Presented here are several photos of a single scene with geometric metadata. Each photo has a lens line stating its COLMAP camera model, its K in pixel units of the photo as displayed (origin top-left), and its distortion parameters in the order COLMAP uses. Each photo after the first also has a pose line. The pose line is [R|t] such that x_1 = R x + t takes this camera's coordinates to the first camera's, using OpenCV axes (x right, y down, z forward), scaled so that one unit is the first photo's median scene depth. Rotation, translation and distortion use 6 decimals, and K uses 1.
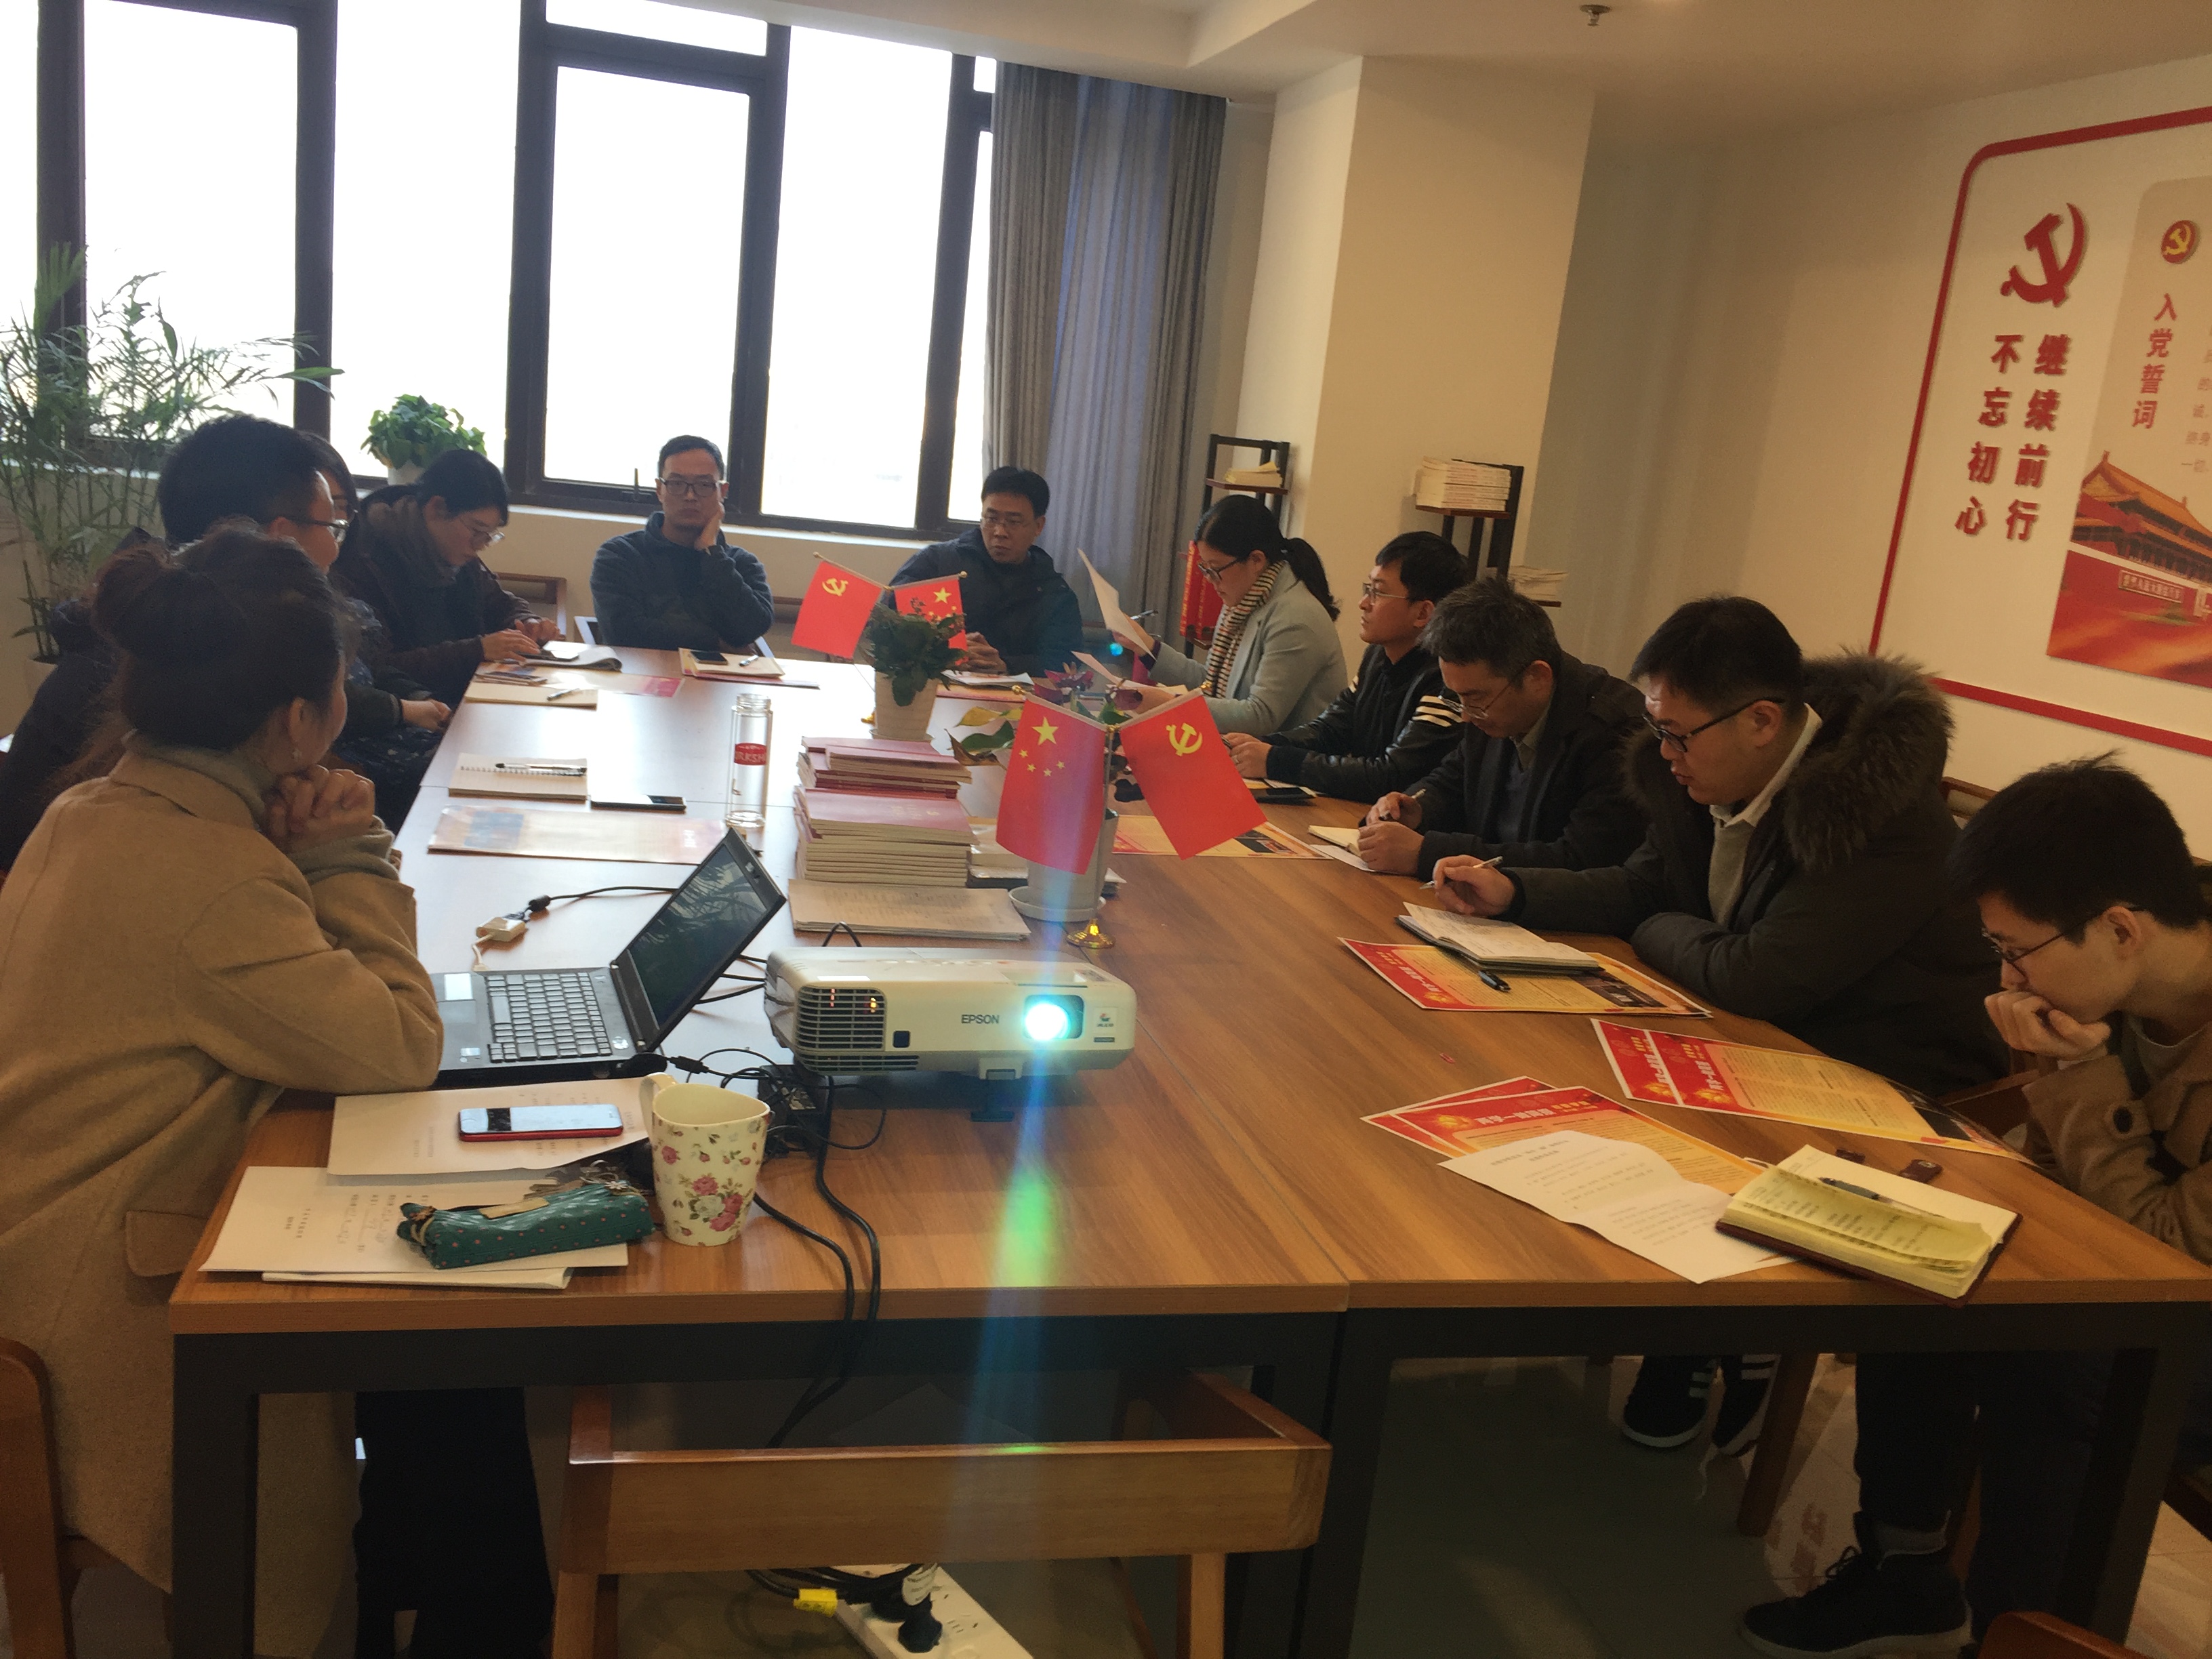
lens RADIAL K [[1869.8, 0, 1121.2], [0, 1869.8, 823.6], [0, 0, 1]] dist [0.049677, -0.085202]
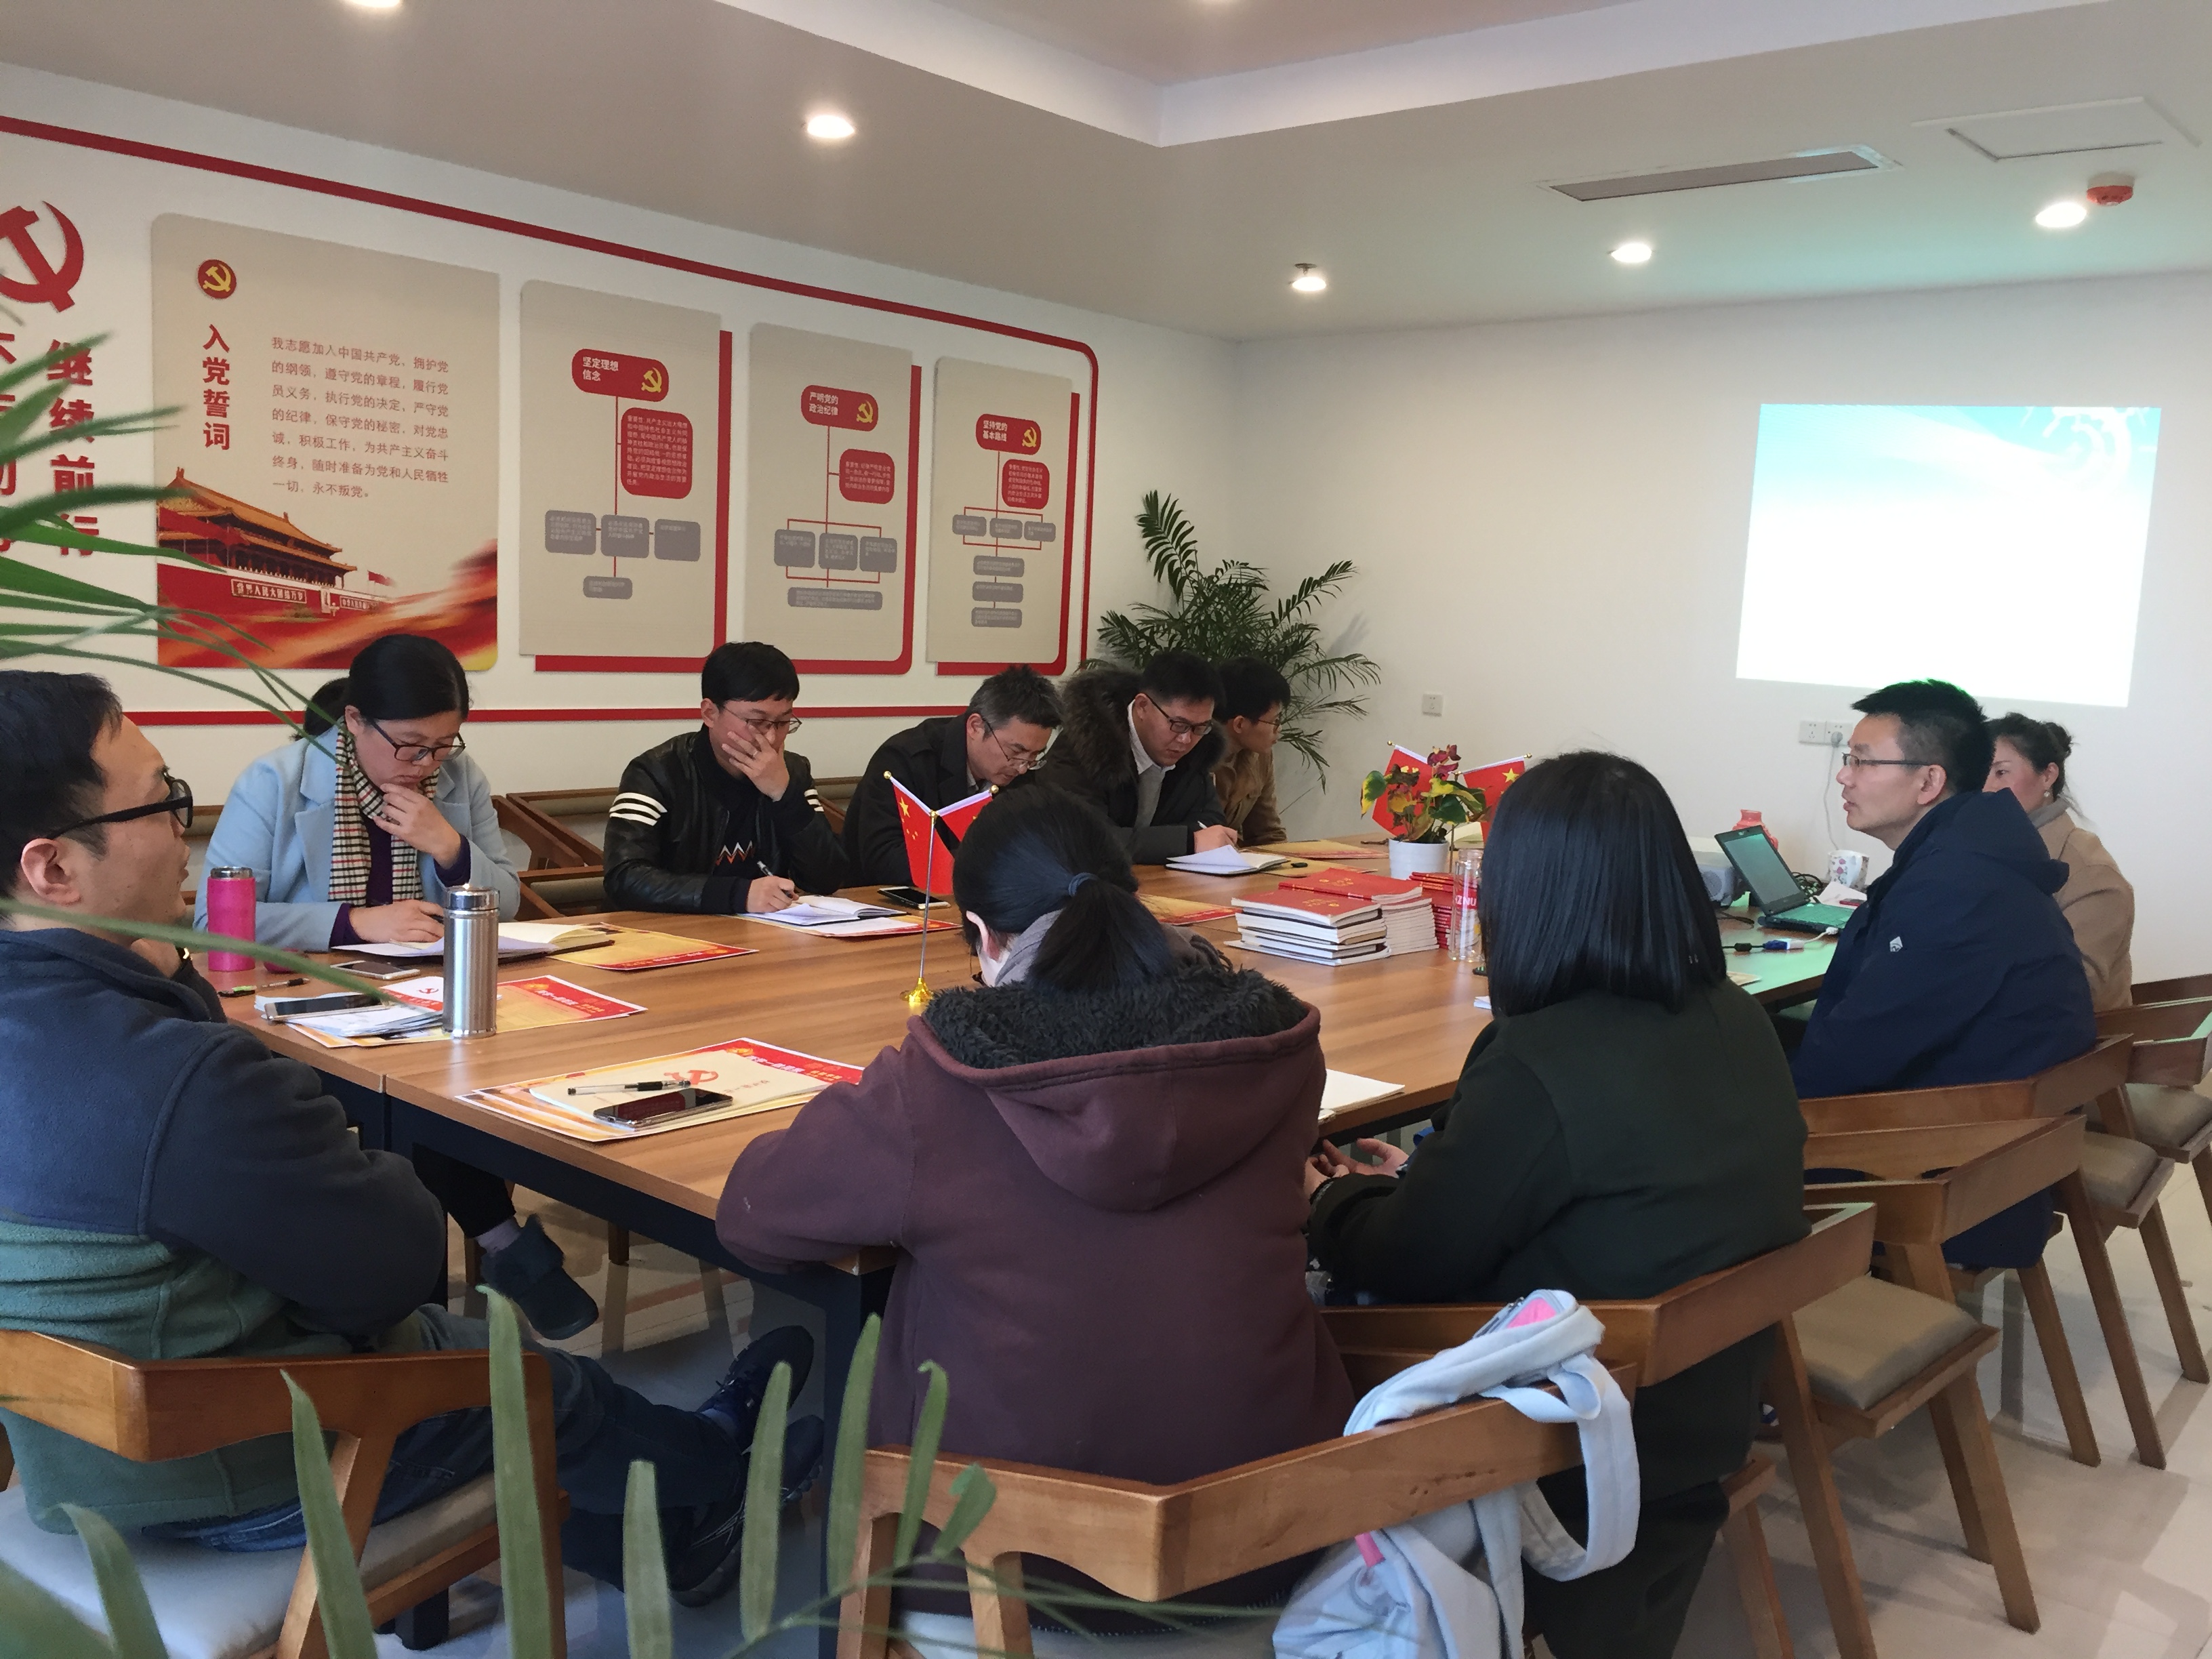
lens RADIAL K [[1869.8, 0, 1121.2], [0, 1869.8, 823.6], [0, 0, 1]] dist [0.049677, -0.085202]
pose [[-0.564730, -0.227187, 0.793389, -0.628240], [0.059701, 0.947597, 0.313839, -0.296256], [-0.823113, 0.224600, -0.521574, 1.114961]]
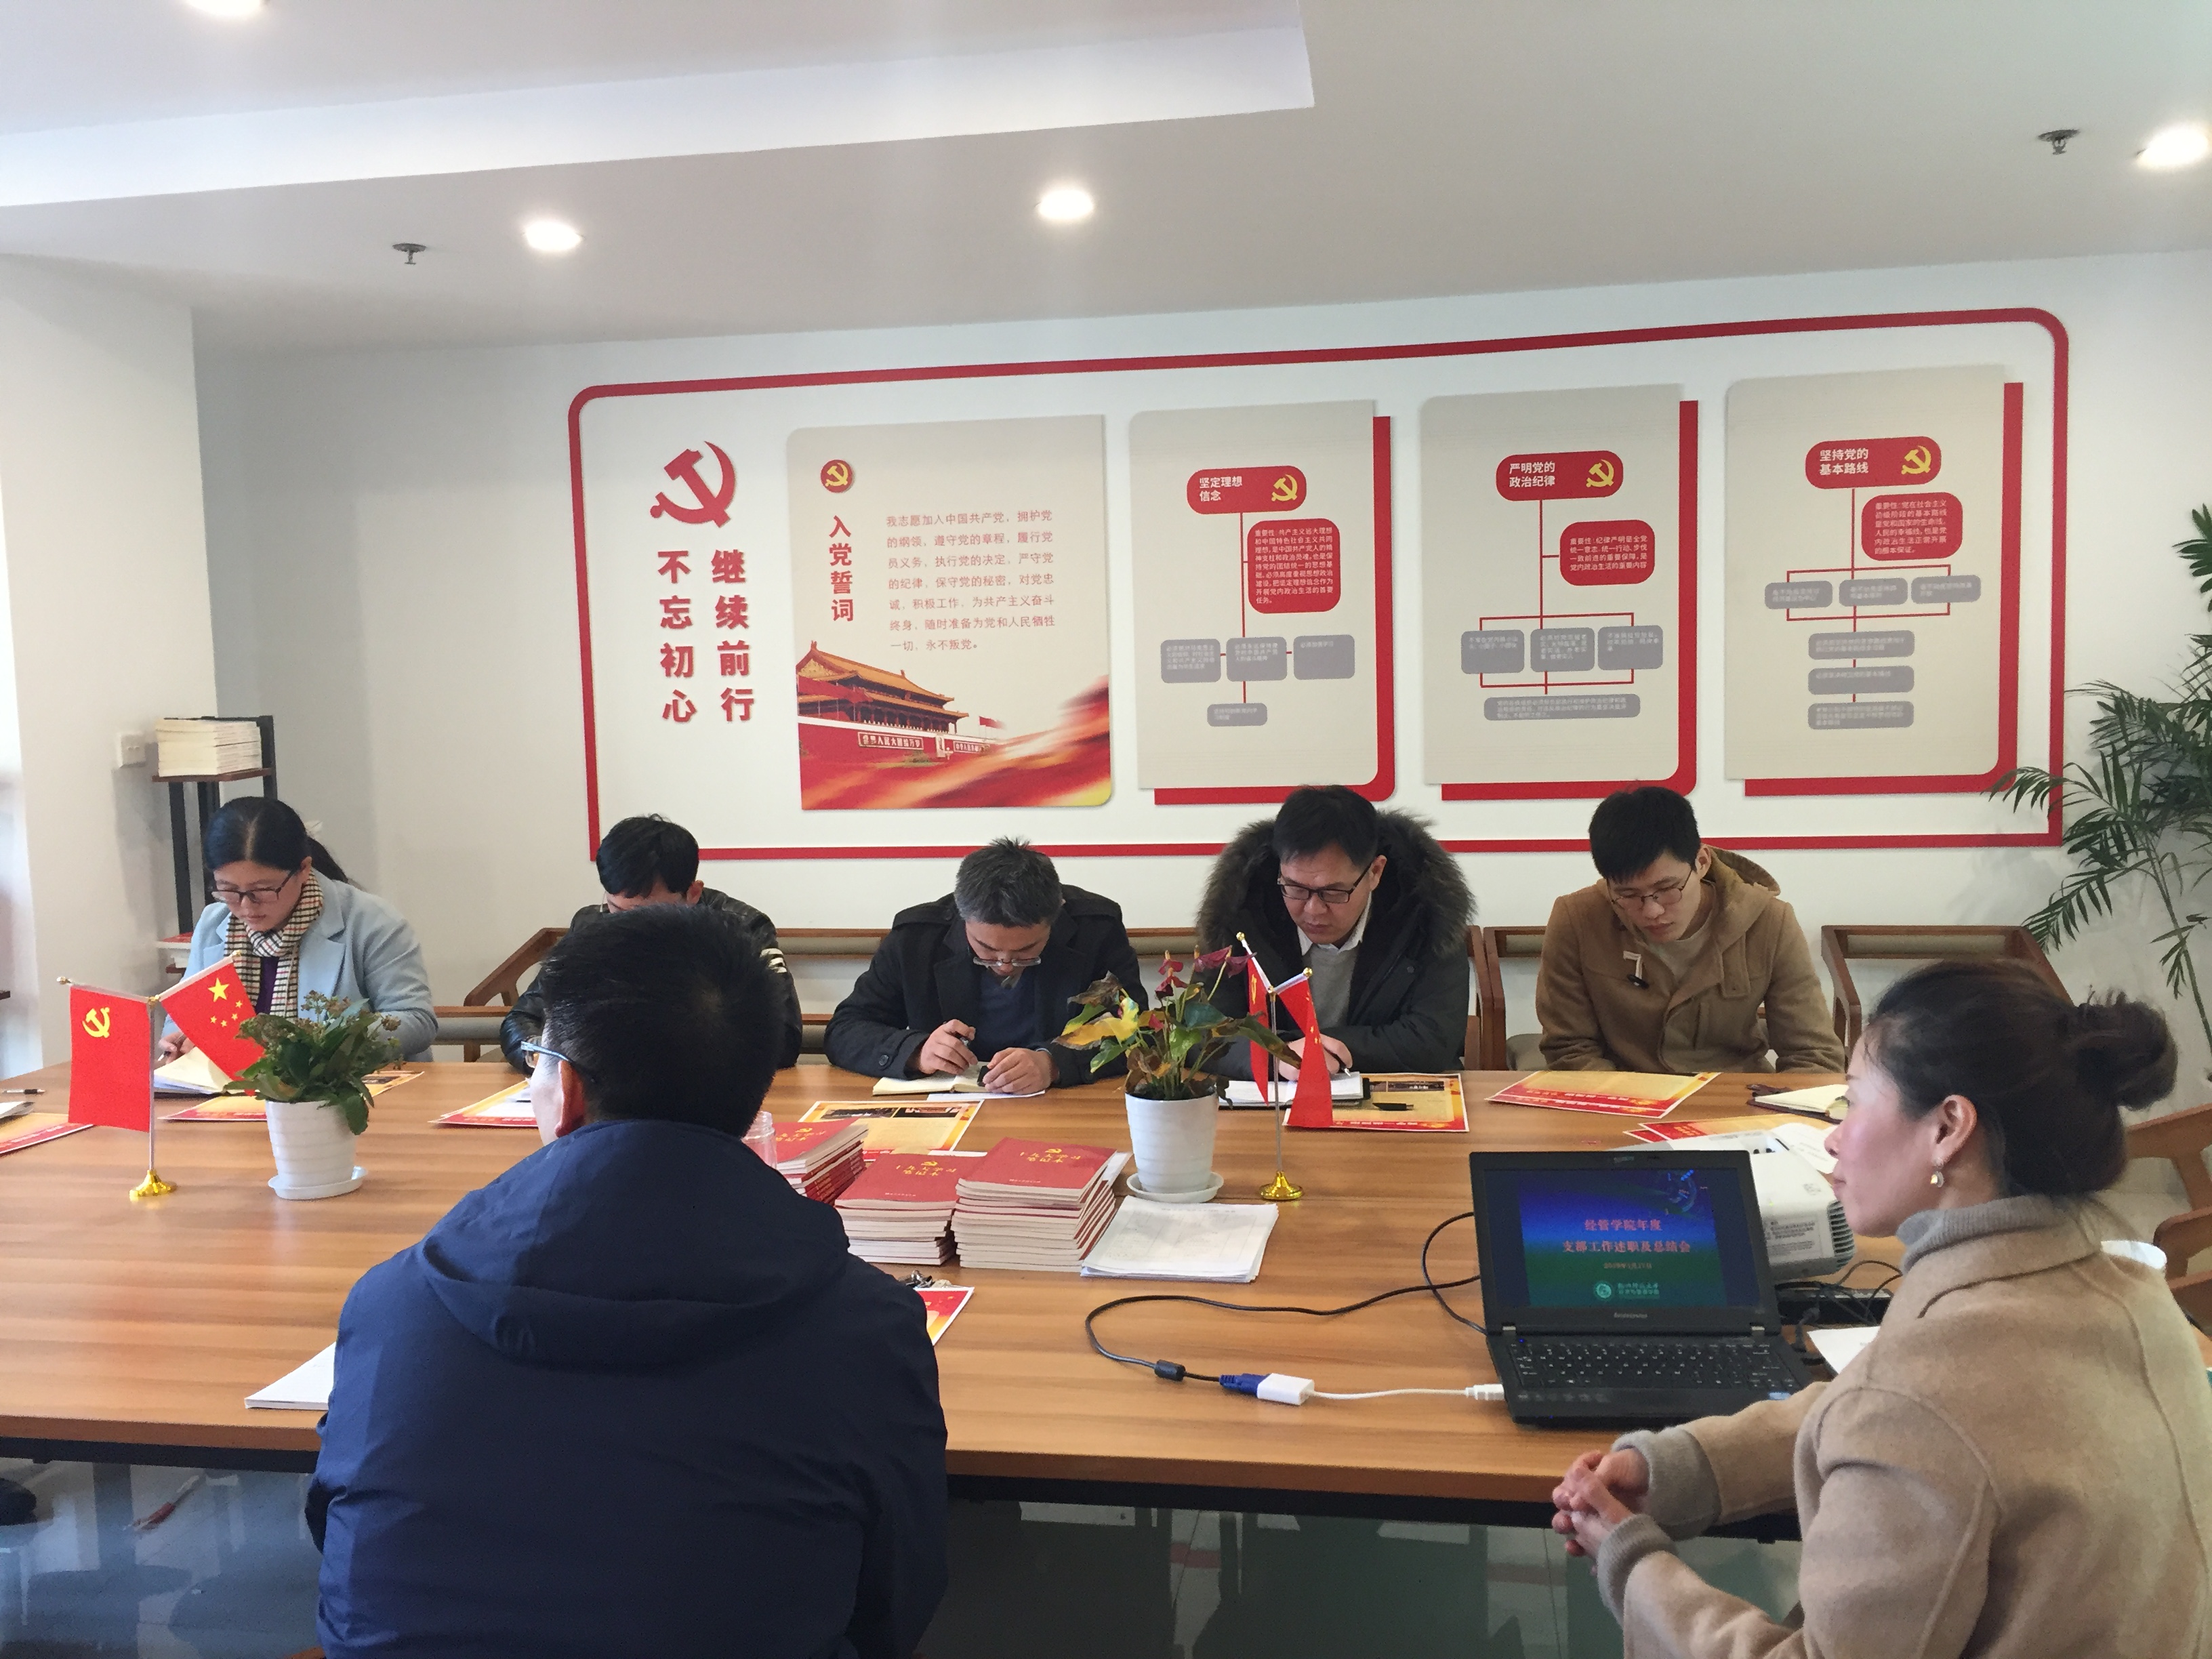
lens RADIAL K [[1869.8, 0, 1121.2], [0, 1869.8, 823.6], [0, 0, 1]] dist [0.049677, -0.085202]
pose [[0.389789, -0.187354, 0.901645, -0.511175], [0.255126, 0.962733, 0.089754, -0.135530], [-0.884859, 0.195048, 0.423062, 0.309725]]
